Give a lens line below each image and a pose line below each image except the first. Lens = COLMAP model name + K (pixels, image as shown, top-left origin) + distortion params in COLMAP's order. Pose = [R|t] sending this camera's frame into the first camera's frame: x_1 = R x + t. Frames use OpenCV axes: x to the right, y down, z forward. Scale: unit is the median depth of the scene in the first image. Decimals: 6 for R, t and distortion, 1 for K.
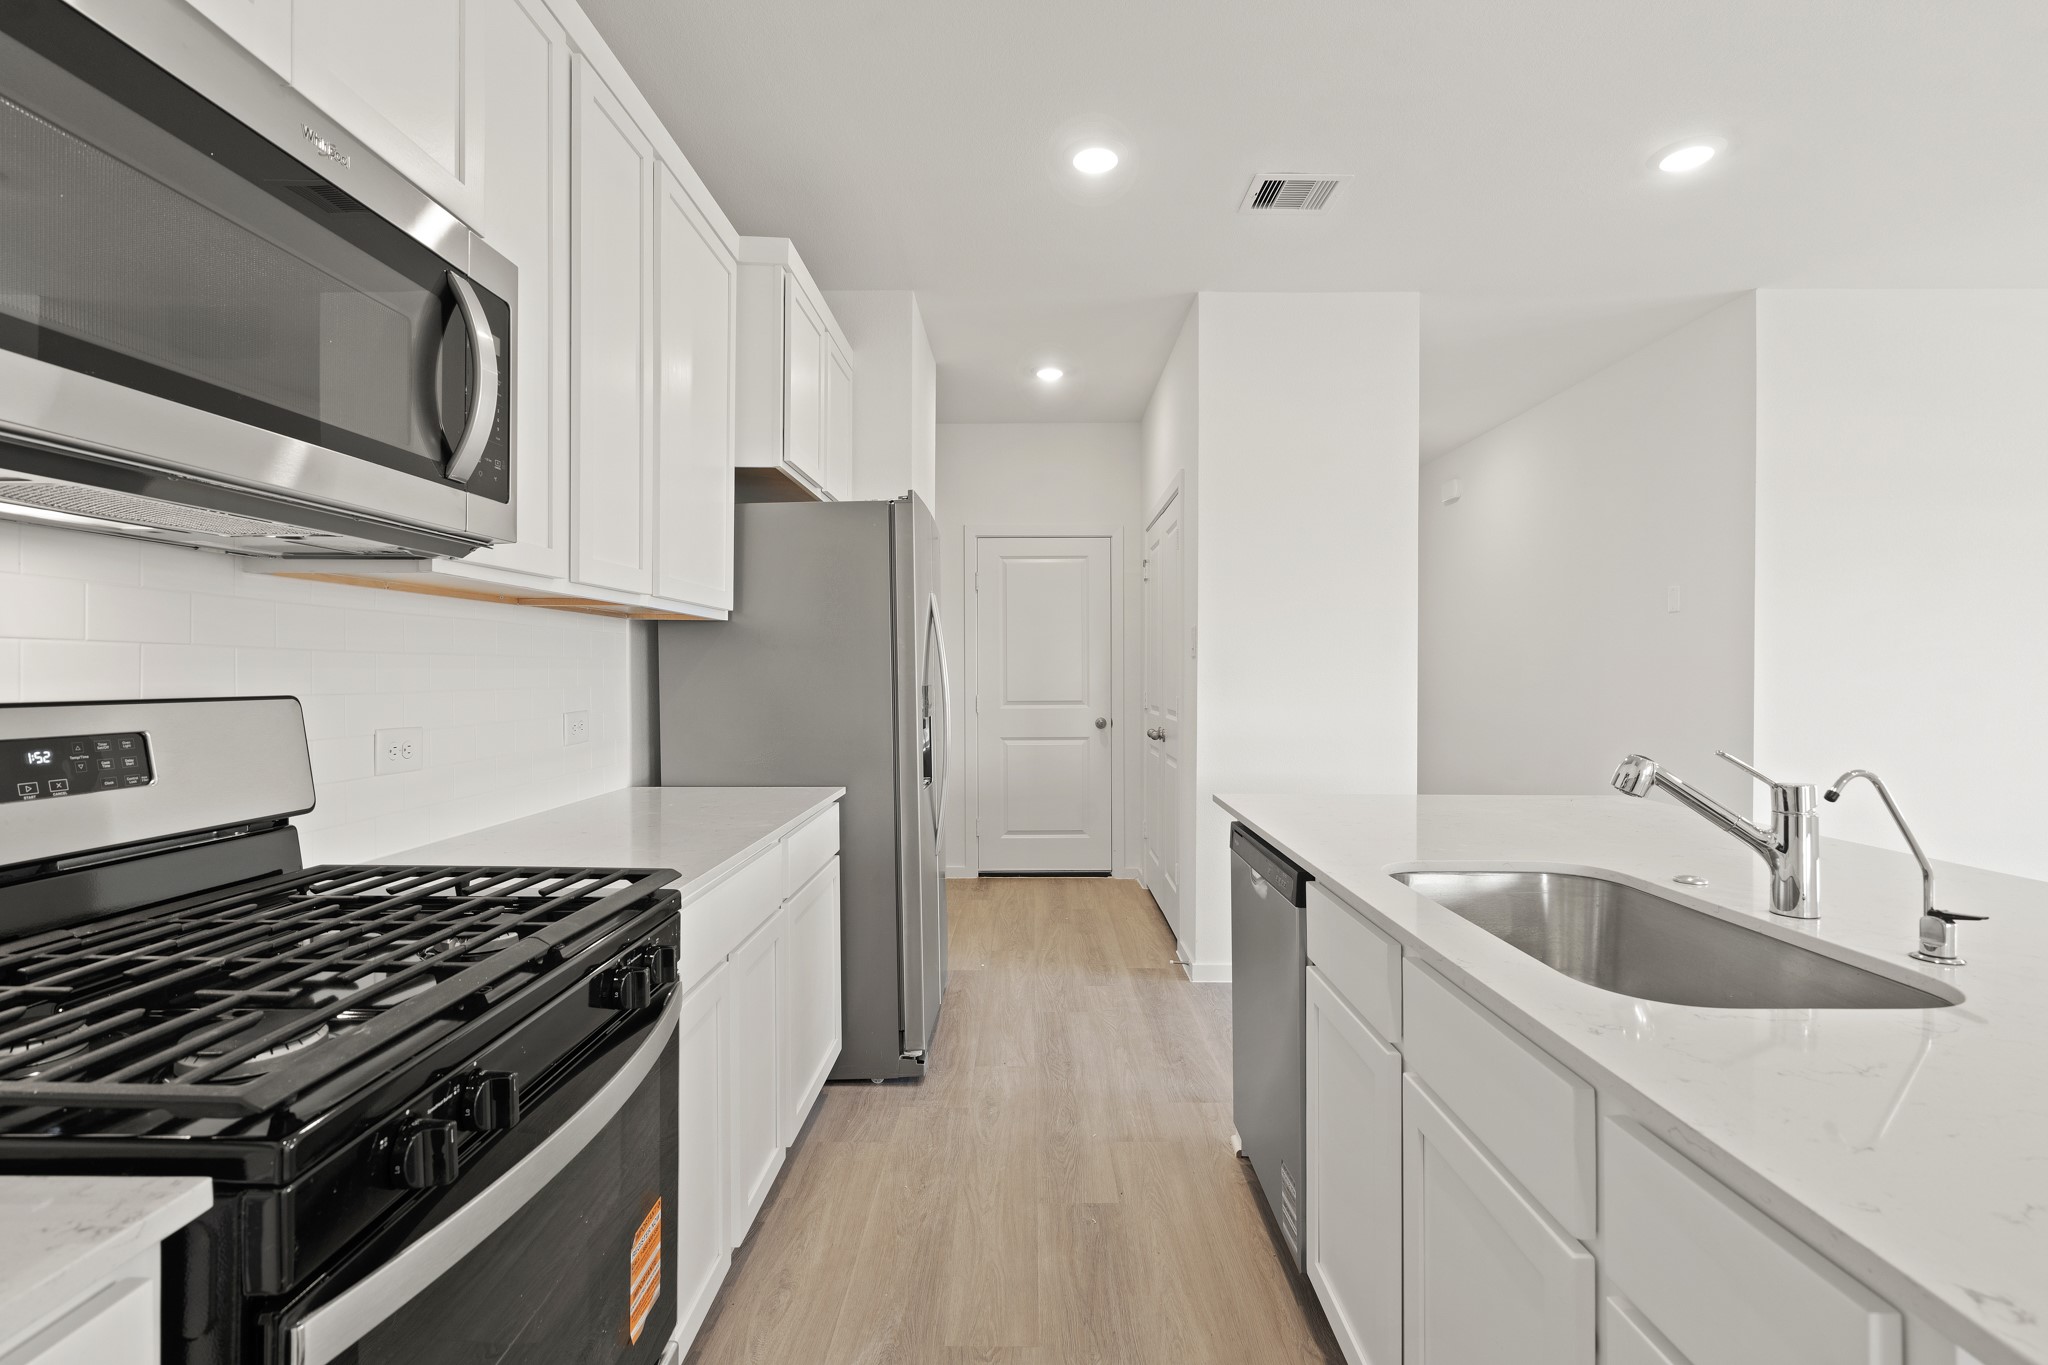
lens RADIAL K [[937.6, 0, 1021.1], [0, 937.6, 687.9], [0, 0, 1]] dist [-0.004705, 0.002465]
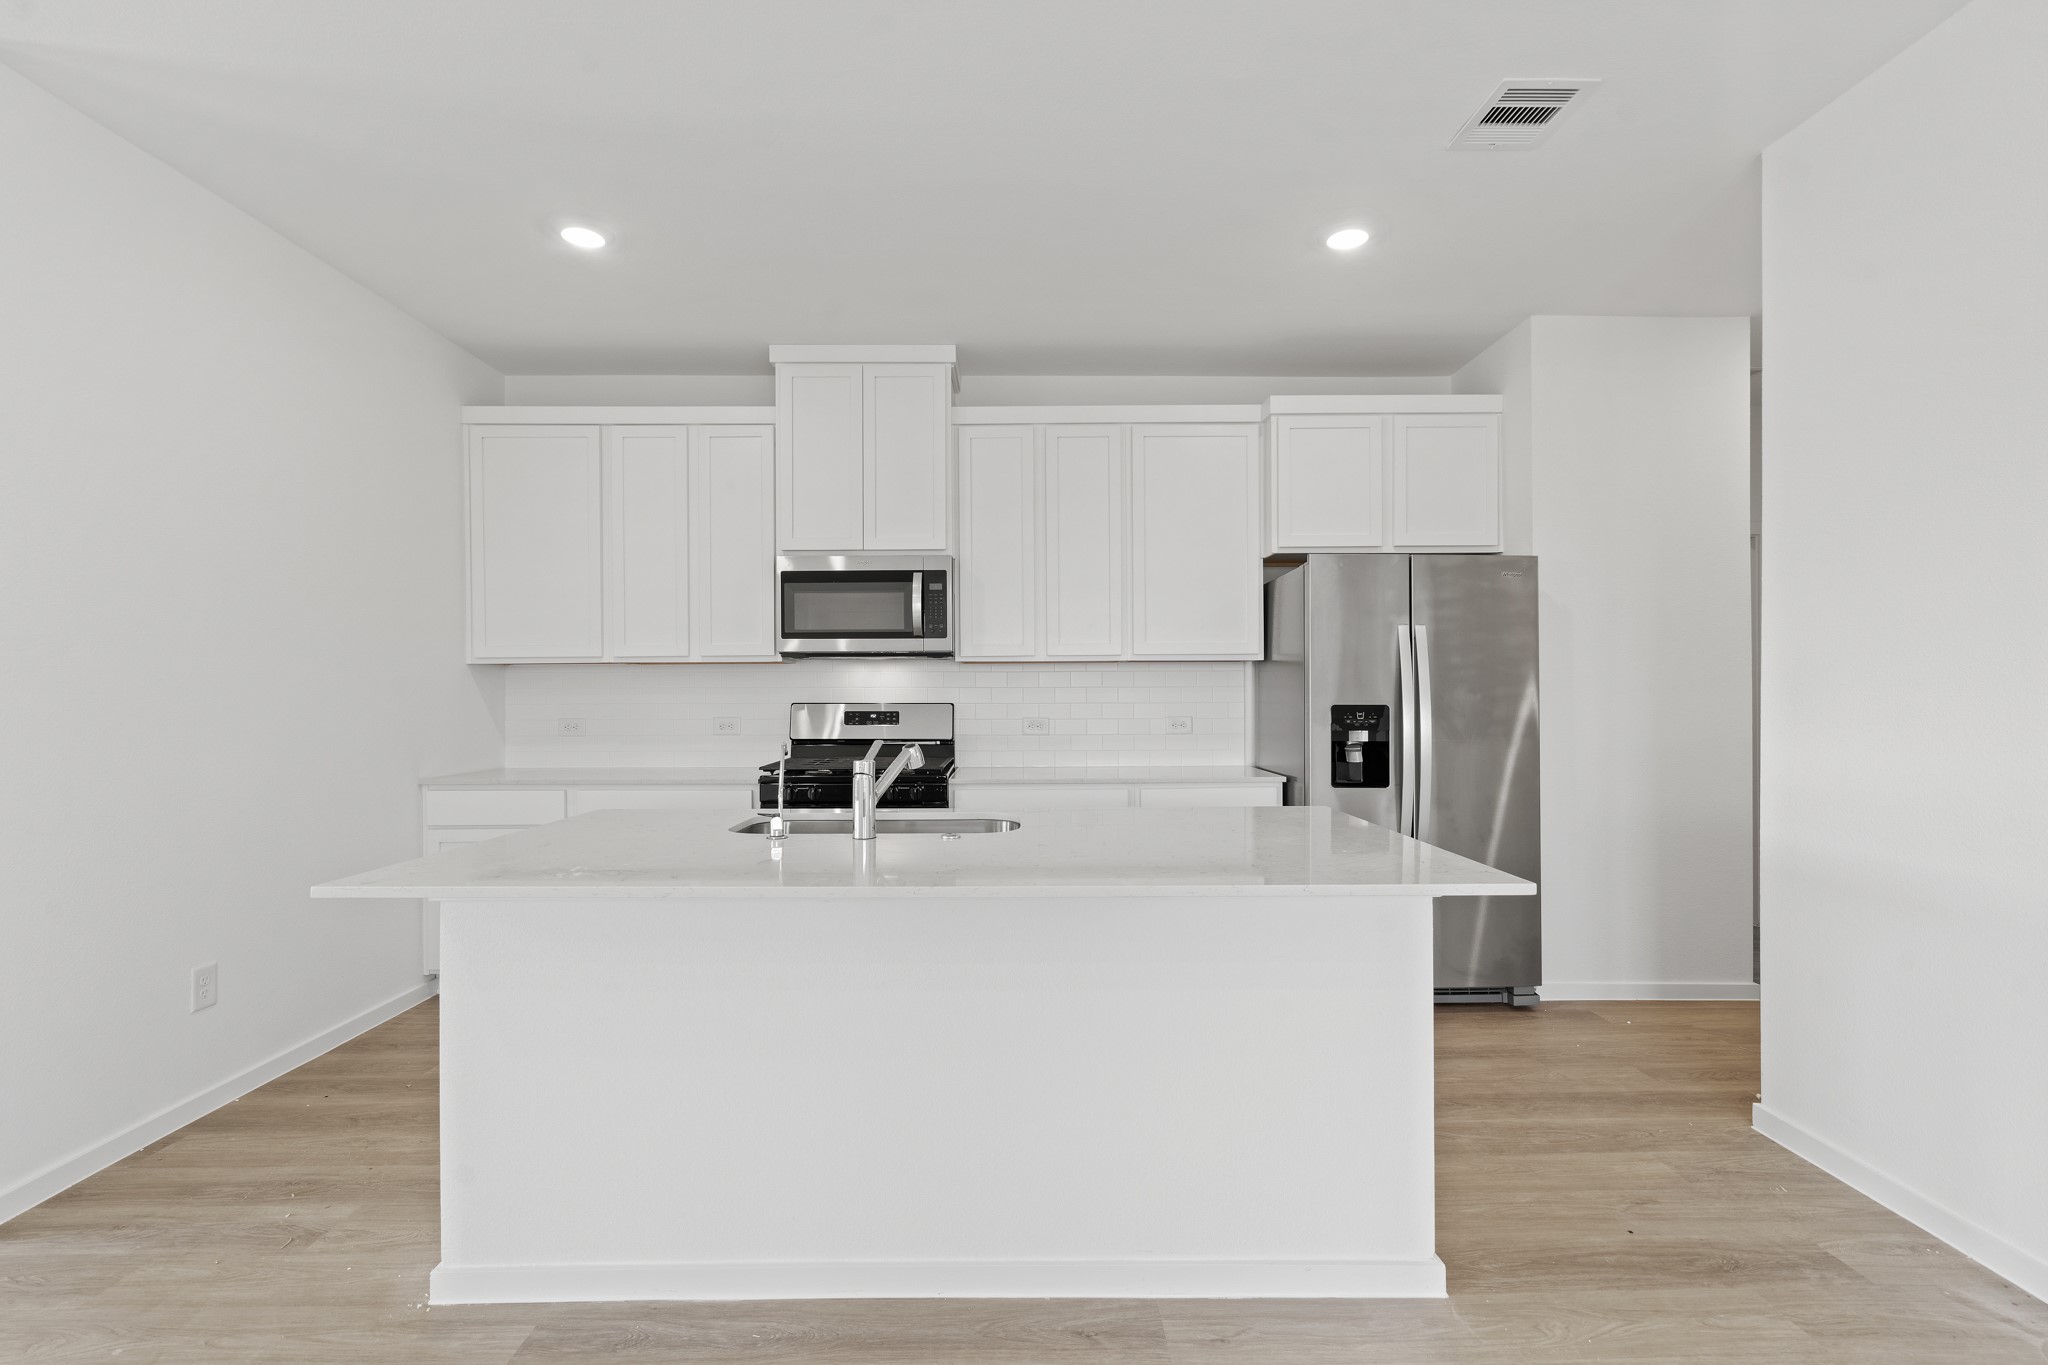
lens RADIAL K [[937.6, 0, 1031.2], [0, 937.6, 696.7], [0, 0, 1]] dist [-0.004705, 0.002465]
pose [[0.022144, 0.001203, -0.999754, 2.270364], [-0.010276, 0.999947, 0.000976, -0.016231], [0.999702, 0.010252, 0.022155, 1.132108]]
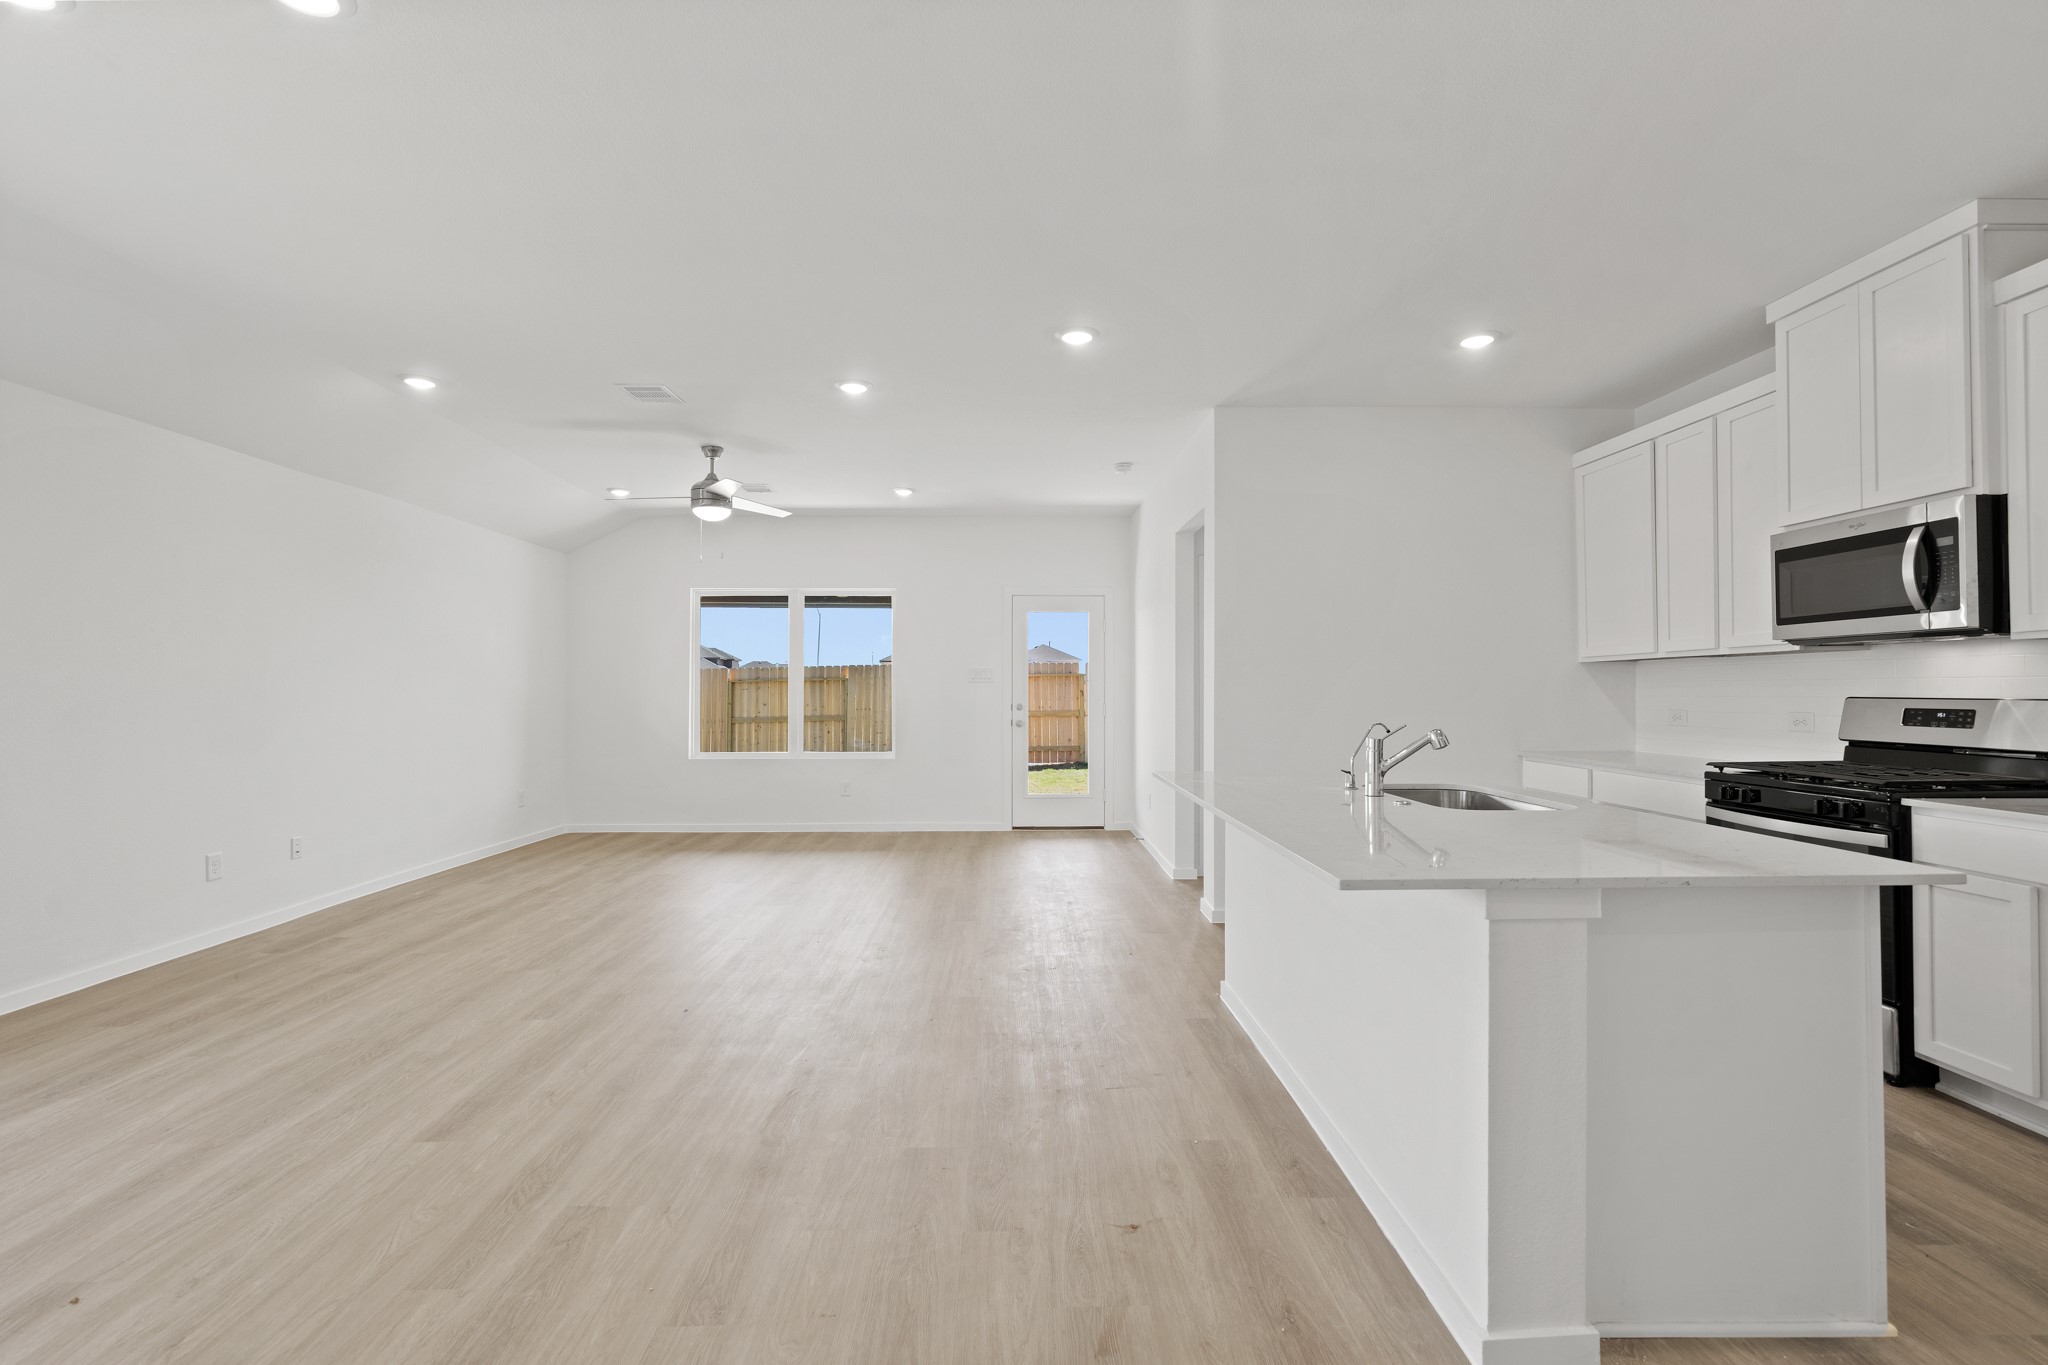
lens RADIAL K [[937.6, 0, 1025.4], [0, 937.6, 681.2], [0, 0, 1]] dist [-0.004705, 0.002465]
pose [[-0.999527, -0.001875, -0.030709, 1.560030], [-0.001966, 0.999994, 0.002952, -0.032623], [0.030703, 0.003011, -0.999524, 2.895116]]
